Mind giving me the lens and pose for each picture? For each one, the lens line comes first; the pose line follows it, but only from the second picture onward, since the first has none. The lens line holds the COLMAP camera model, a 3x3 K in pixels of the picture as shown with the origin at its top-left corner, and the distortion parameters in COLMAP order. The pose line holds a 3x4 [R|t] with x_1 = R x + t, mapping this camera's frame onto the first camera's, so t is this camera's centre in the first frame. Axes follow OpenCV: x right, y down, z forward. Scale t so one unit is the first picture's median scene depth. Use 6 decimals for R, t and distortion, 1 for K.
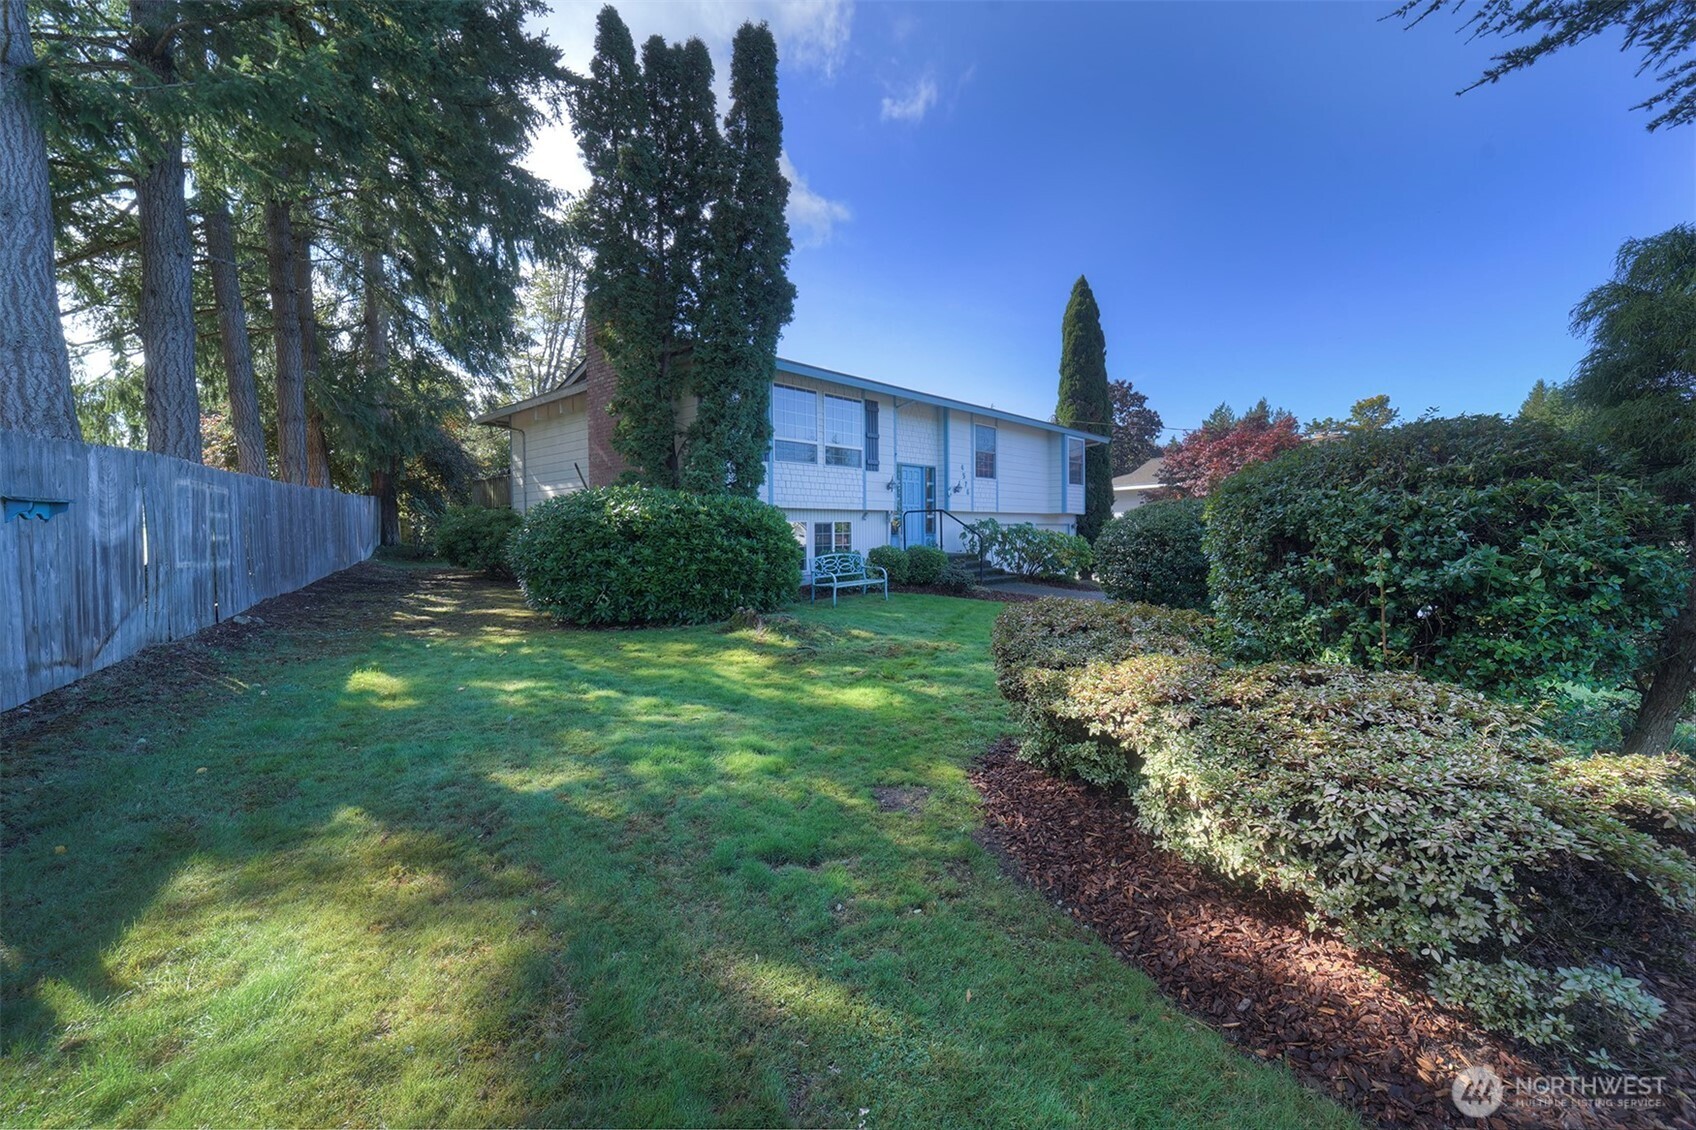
lens RADIAL K [[686.2, 0, 850.9], [0, 686.2, 558.9], [0, 0, 1]] dist [0.003260, 0.000209]
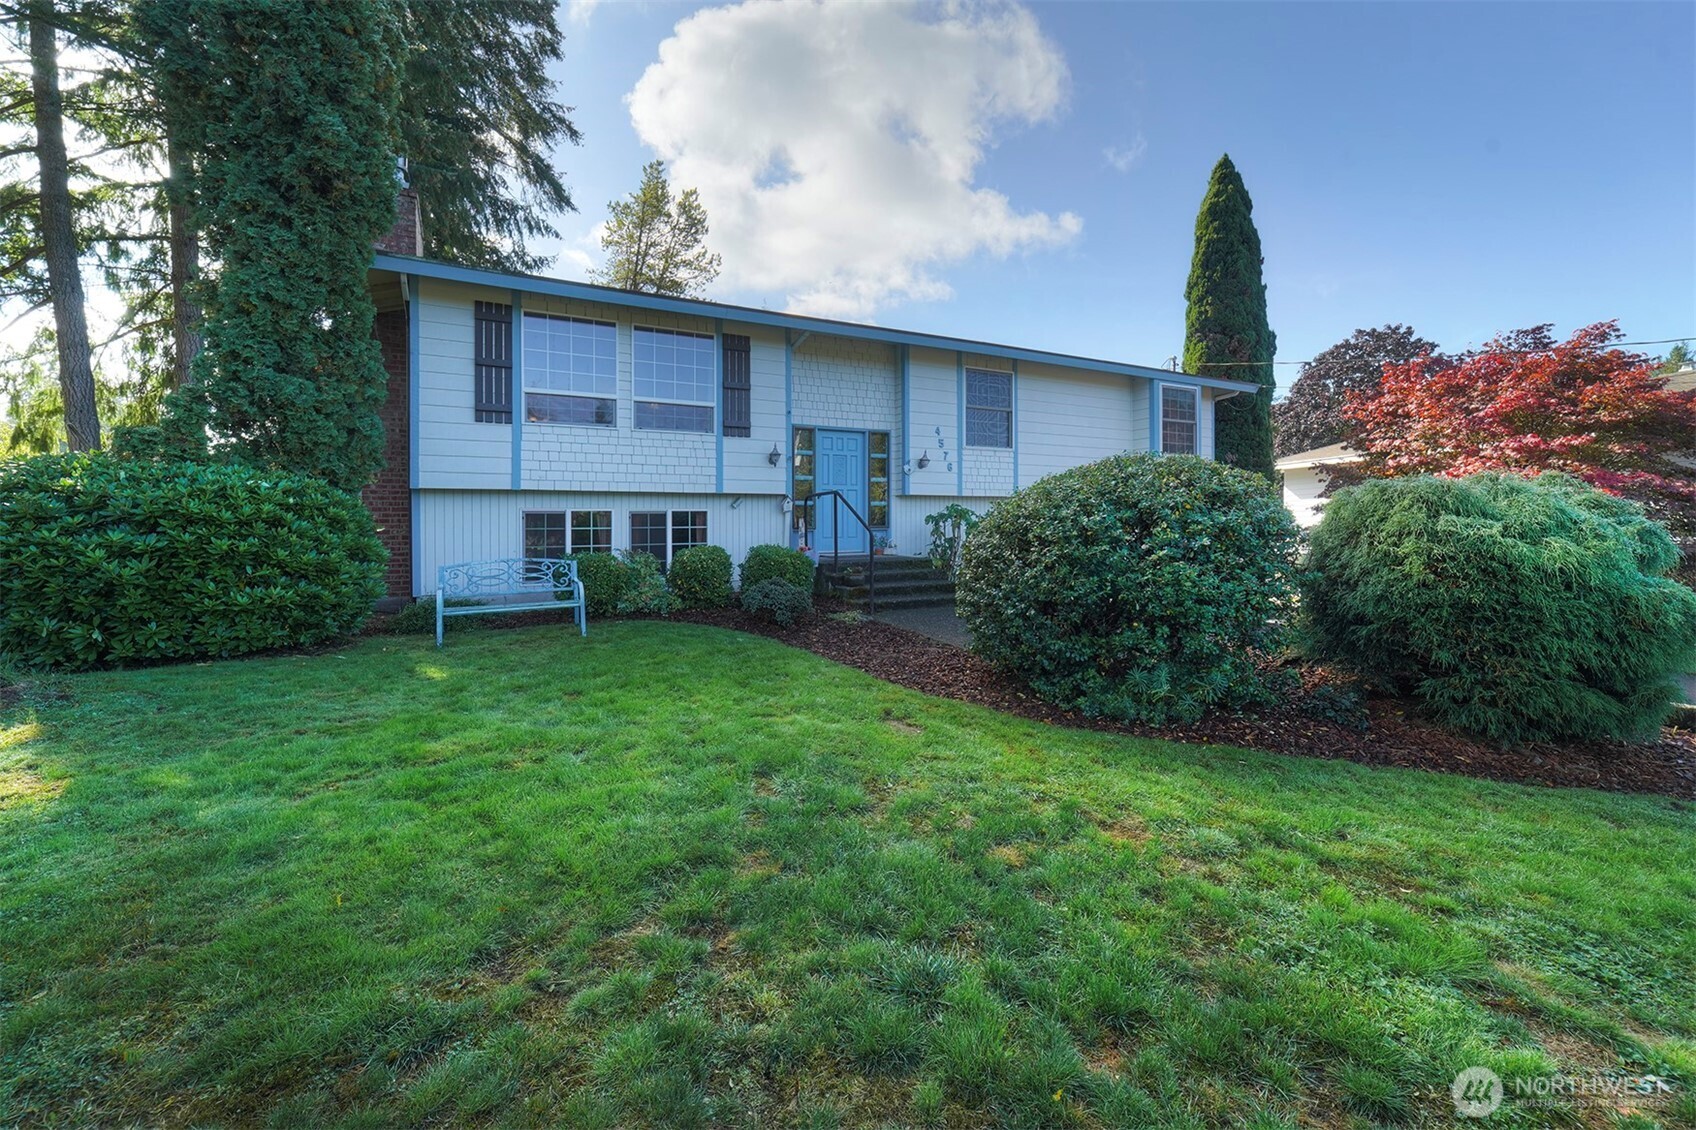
lens RADIAL K [[686.2, 0, 817.4], [0, 686.2, 530.1], [0, 0, 1]] dist [0.003260, 0.000209]
pose [[0.937206, 0.007892, -0.348686, 0.298686], [-0.017137, 0.999578, -0.023437, -0.017194], [0.348354, 0.027941, 0.936947, 0.331194]]
